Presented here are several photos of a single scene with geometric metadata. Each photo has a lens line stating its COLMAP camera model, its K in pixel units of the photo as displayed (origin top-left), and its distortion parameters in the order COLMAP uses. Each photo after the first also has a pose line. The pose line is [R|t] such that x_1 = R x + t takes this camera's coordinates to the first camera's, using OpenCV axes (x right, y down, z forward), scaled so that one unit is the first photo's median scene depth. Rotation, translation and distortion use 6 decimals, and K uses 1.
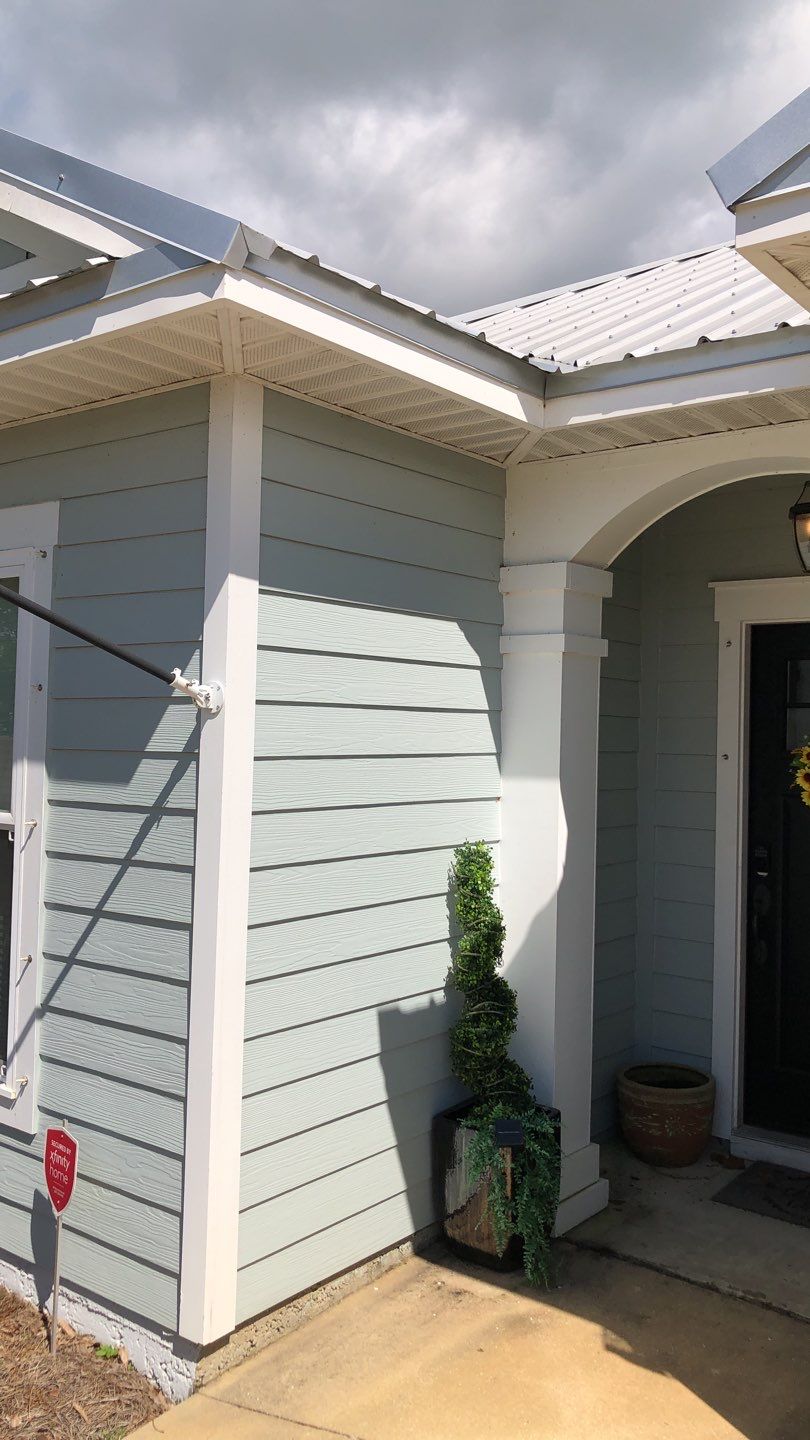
lens RADIAL K [[1173.8, 0, 400.7], [0, 1173.8, 699.7], [0, 0, 1]] dist [0.005513, 0.012818]
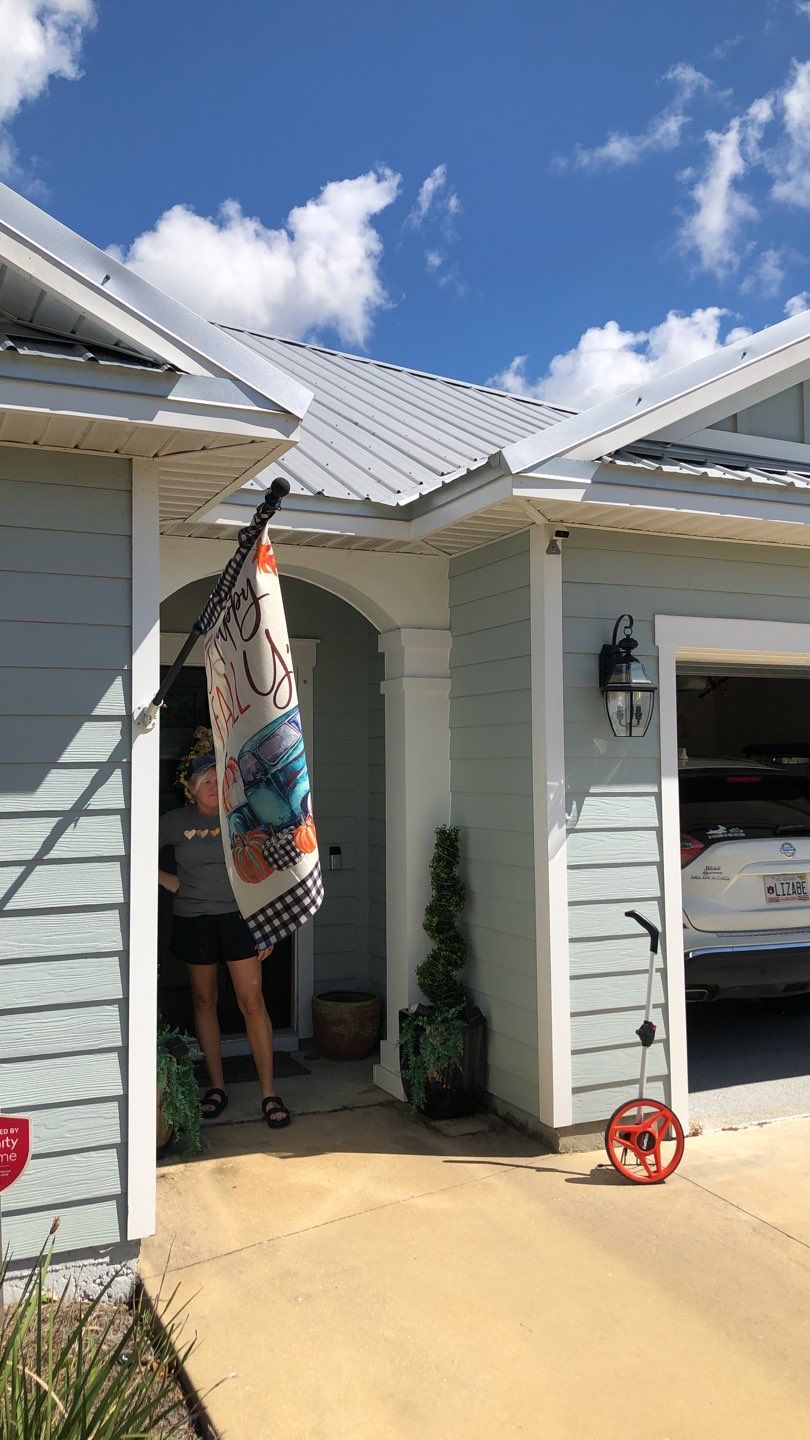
lens RADIAL K [[1173.8, 0, 400.7], [0, 1173.8, 699.7], [0, 0, 1]] dist [0.005513, 0.012818]
pose [[0.472098, 0.027534, 0.881116, -0.960283], [-0.011162, 0.999619, -0.025257, 0.007154], [-0.881475, 0.002088, 0.472226, 0.148200]]
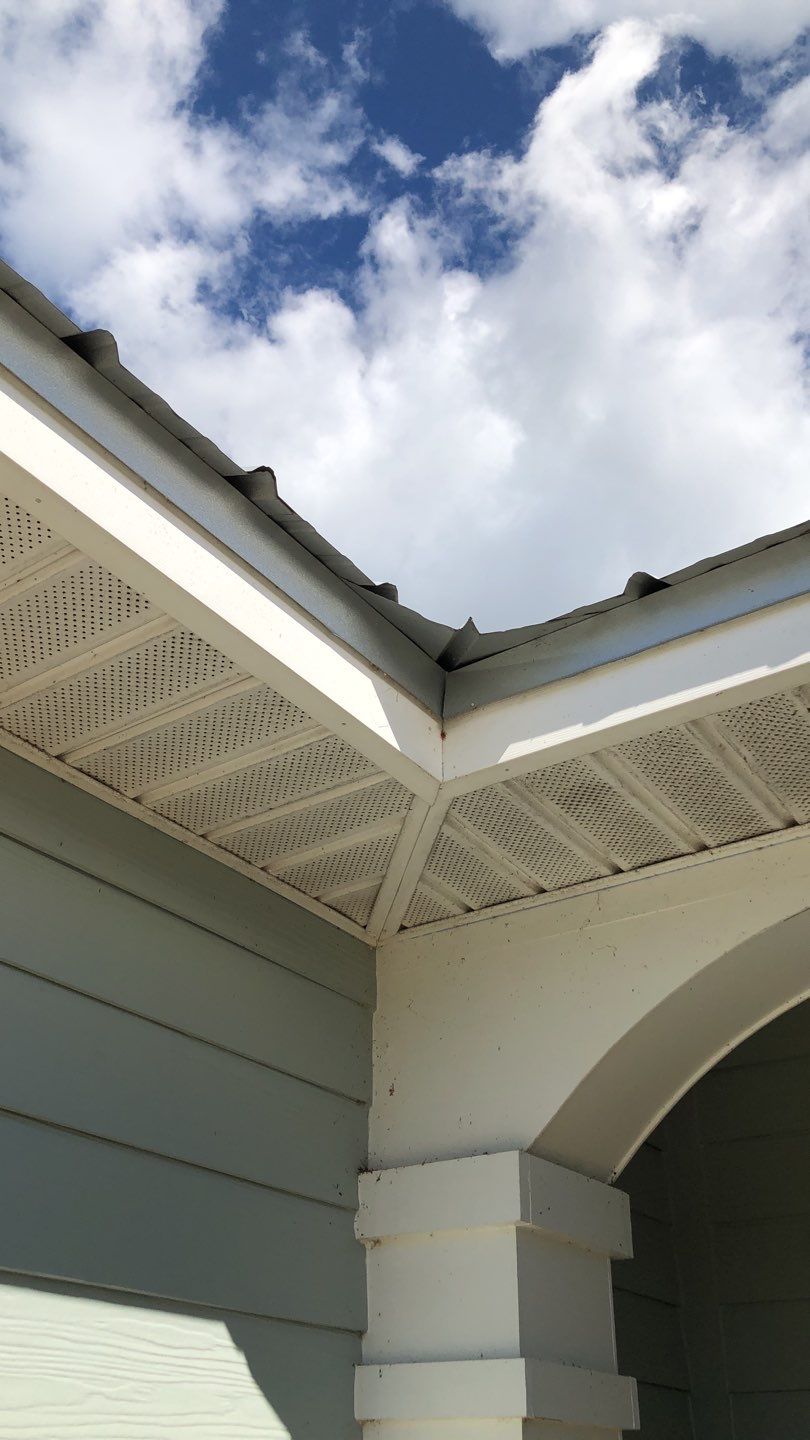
lens RADIAL K [[1173.8, 0, 400.7], [0, 1173.8, 699.7], [0, 0, 1]] dist [0.005513, 0.012818]
pose [[0.998980, 0.021289, 0.039830, 0.090648], [0.003313, 0.845007, -0.534744, -0.037107], [-0.045041, 0.534331, 0.844075, 0.642037]]
